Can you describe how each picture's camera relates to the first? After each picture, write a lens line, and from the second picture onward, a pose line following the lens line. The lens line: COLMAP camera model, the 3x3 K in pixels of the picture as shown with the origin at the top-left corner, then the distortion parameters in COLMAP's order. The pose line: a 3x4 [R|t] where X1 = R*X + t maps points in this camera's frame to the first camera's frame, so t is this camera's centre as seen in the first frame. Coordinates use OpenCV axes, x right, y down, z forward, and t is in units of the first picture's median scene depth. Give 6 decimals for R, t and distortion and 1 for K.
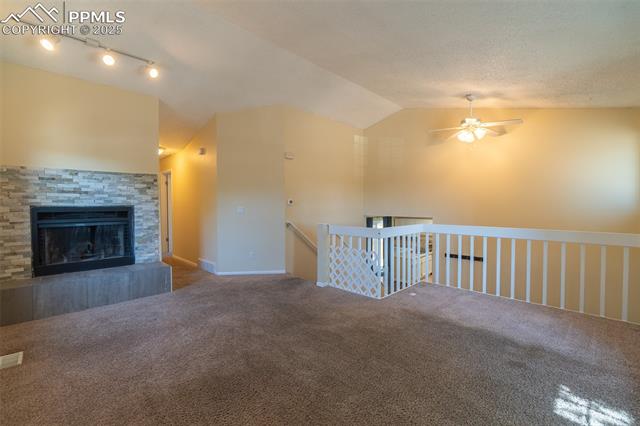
lens RADIAL K [[278.2, 0, 305.5], [0, 278.2, 213.4], [0, 0, 1]] dist [0.000225, 0.000005]
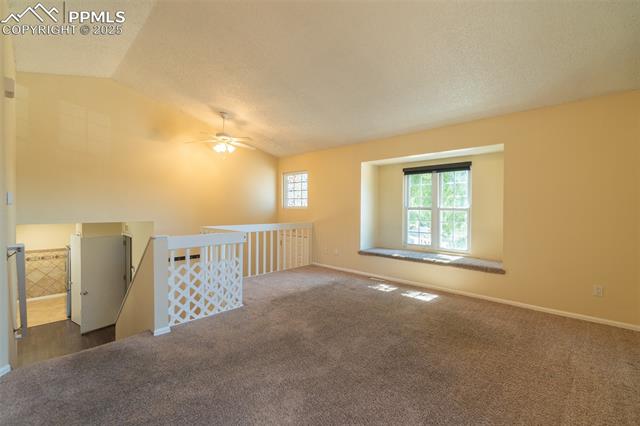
lens RADIAL K [[284.0, 0, 320.0], [0, 284.0, 213.0], [0, 0, 1]] dist [-0.000670, -0.000132]
pose [[-0.055458, -0.015055, 0.998347, -0.690253], [0.025696, 0.999534, 0.016500, -0.019251], [-0.998130, 0.026568, -0.055046, 0.748209]]
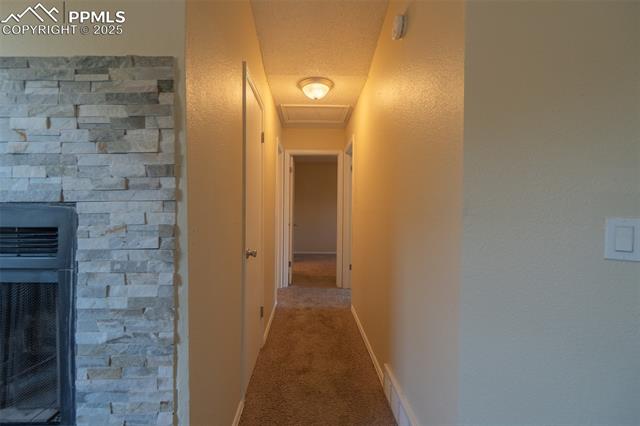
lens RADIAL K [[275.8, 0, 320.0], [0, 275.8, 213.0], [0, 0, 1]] dist [-0.000660, -0.000126]
pose [[0.735911, 0.006342, -0.677048, -0.344440], [-0.024071, 0.999569, -0.016800, -0.022886], [0.676650, 0.028661, 0.735747, 1.030443]]
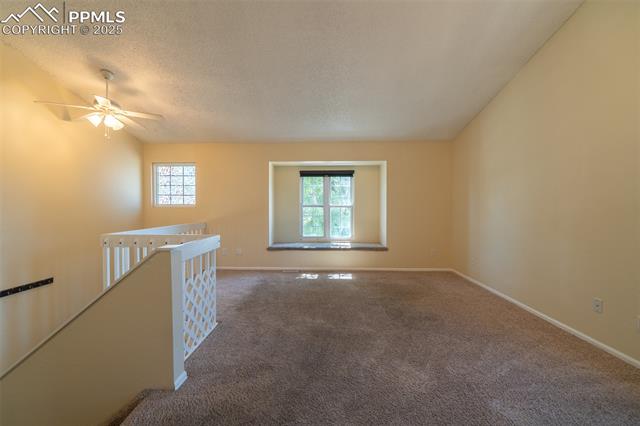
lens RADIAL K [[275.8, 0, 320.0], [0, 275.8, 213.0], [0, 0, 1]] dist [-0.000660, -0.000126]
pose [[-0.716291, -0.014820, 0.697644, -0.473561], [0.023616, 0.998687, 0.045462, -0.036943], [-0.697402, 0.049039, -0.715000, 1.290074]]
